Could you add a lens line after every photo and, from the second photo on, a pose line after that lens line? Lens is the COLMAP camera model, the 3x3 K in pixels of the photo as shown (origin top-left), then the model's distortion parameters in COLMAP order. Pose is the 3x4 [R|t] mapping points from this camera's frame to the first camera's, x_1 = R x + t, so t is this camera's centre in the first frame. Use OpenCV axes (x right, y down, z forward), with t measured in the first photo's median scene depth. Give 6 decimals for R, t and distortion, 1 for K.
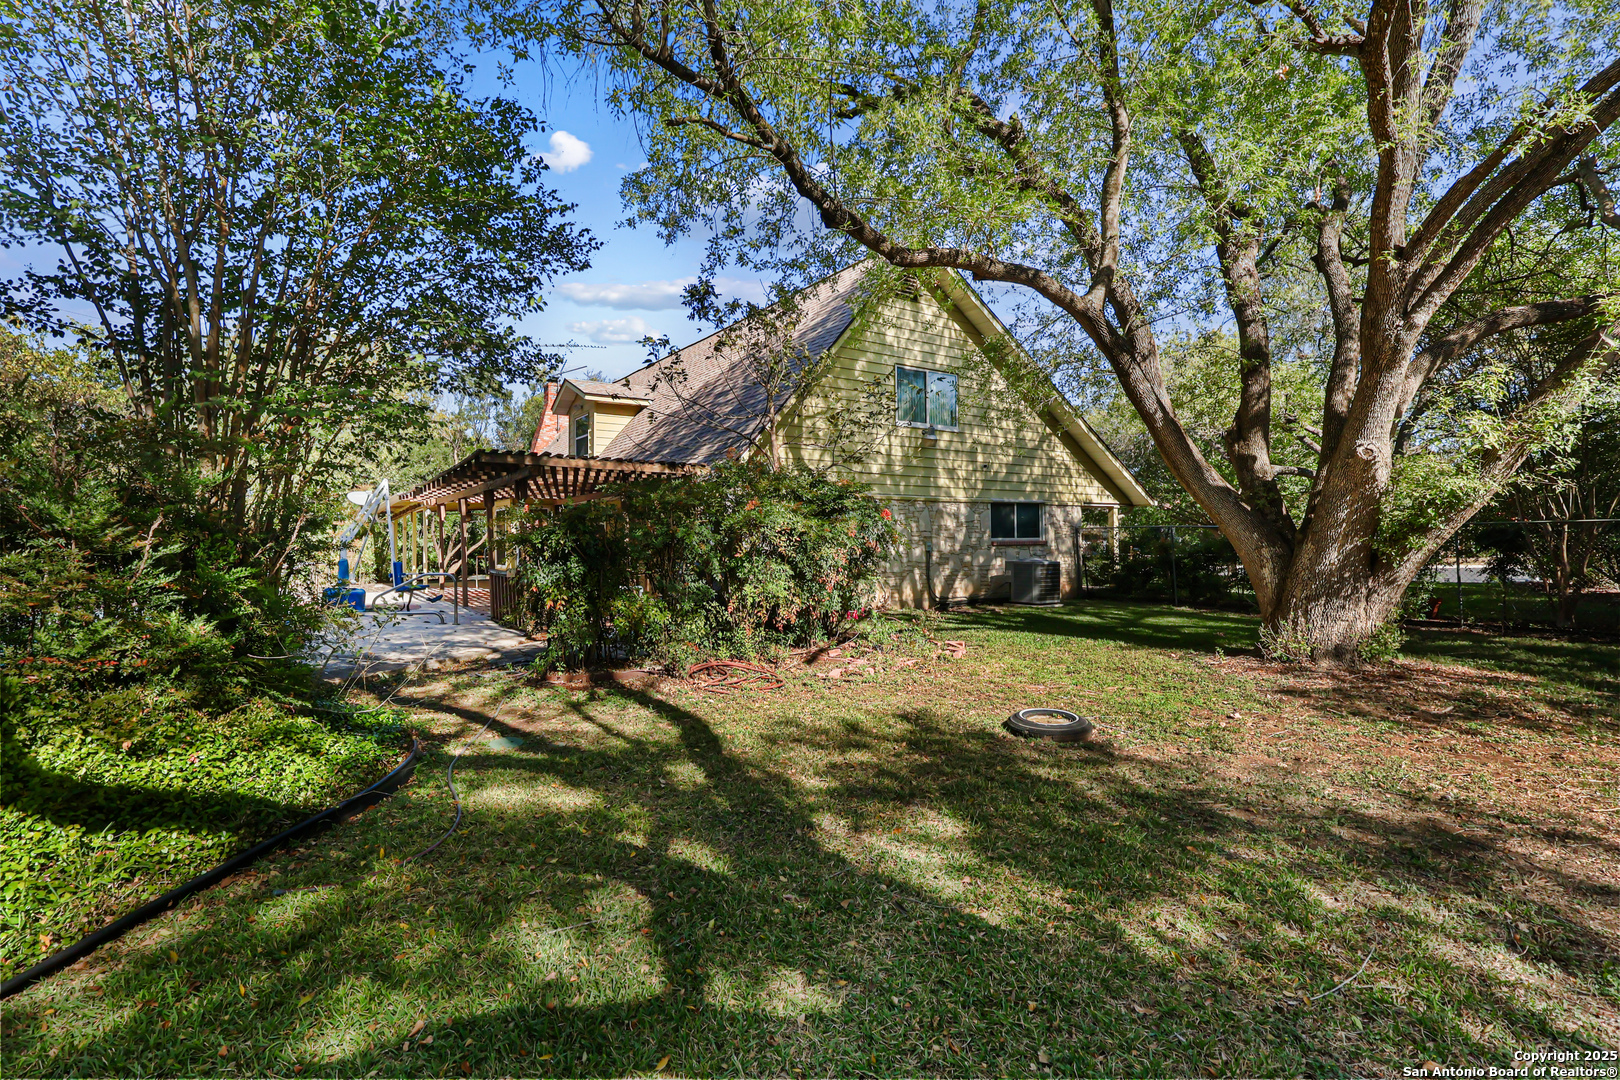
lens RADIAL K [[749.6, 0, 813.1], [0, 749.6, 540.2], [0, 0, 1]] dist [0.004547, 0.000080]
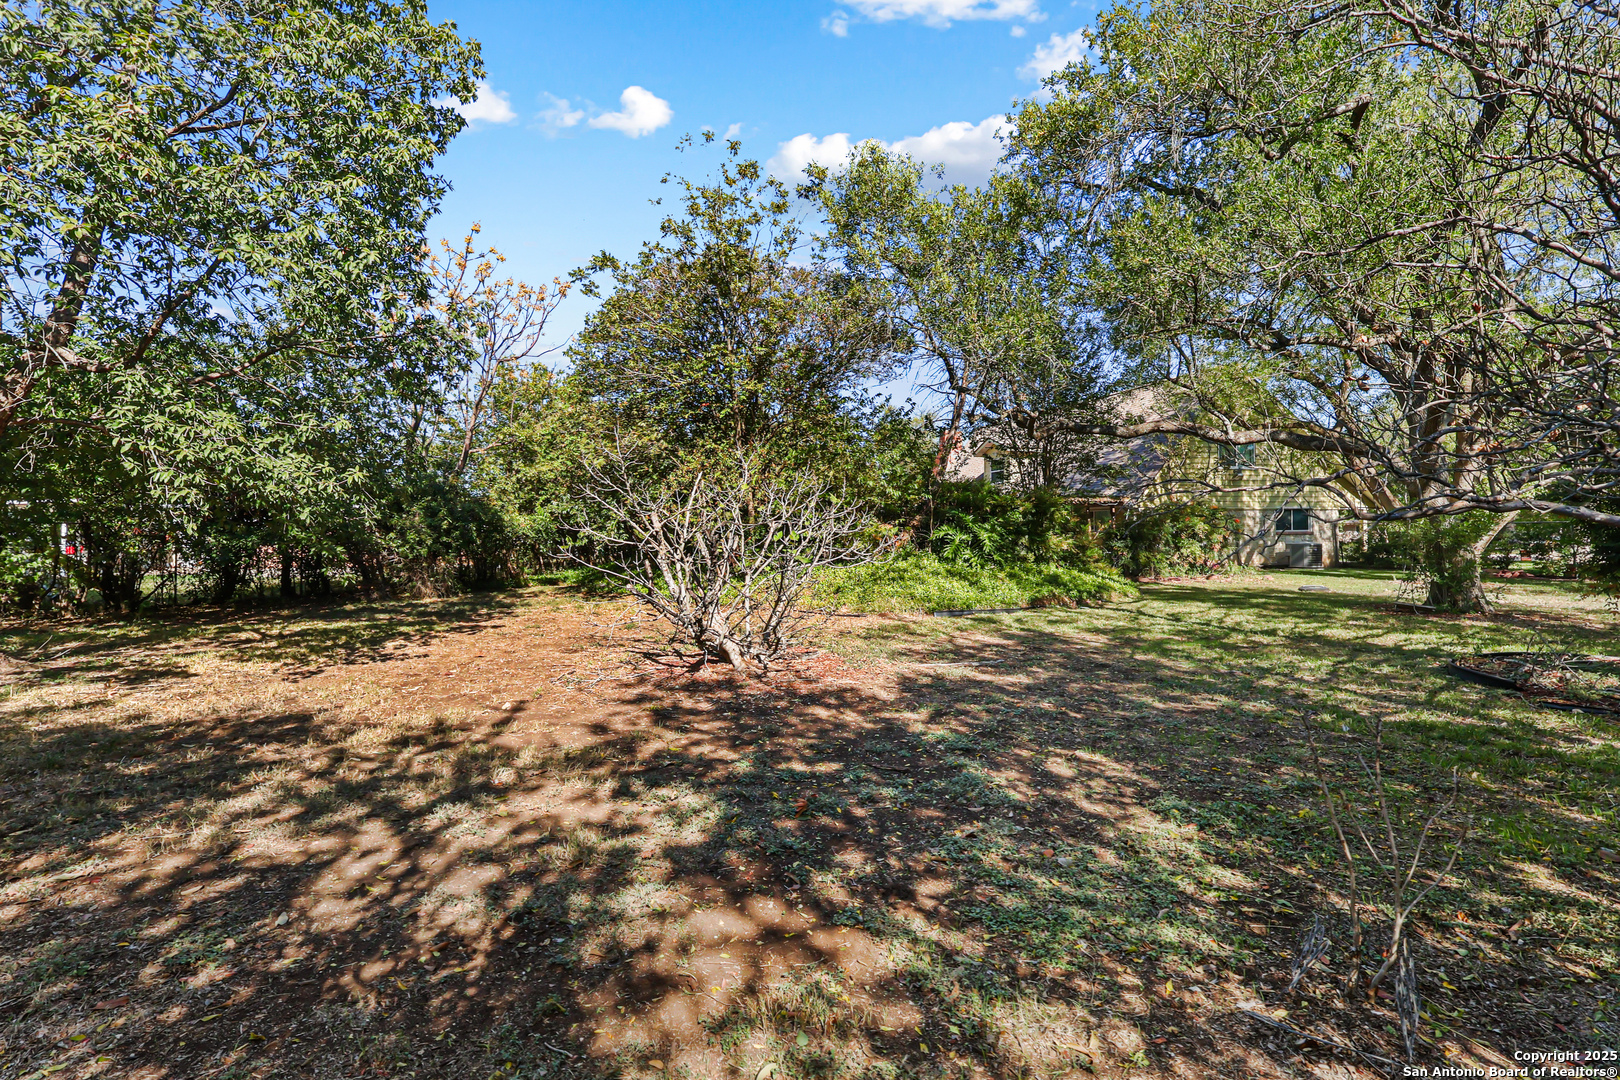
lens RADIAL K [[749.6, 0, 805.1], [0, 749.6, 543.7], [0, 0, 1]] dist [0.004547, 0.000080]
pose [[0.959200, -0.007071, -0.282639, -0.313612], [0.009816, 0.999917, 0.008298, 0.003031], [0.282557, -0.010734, 0.959190, -0.963872]]
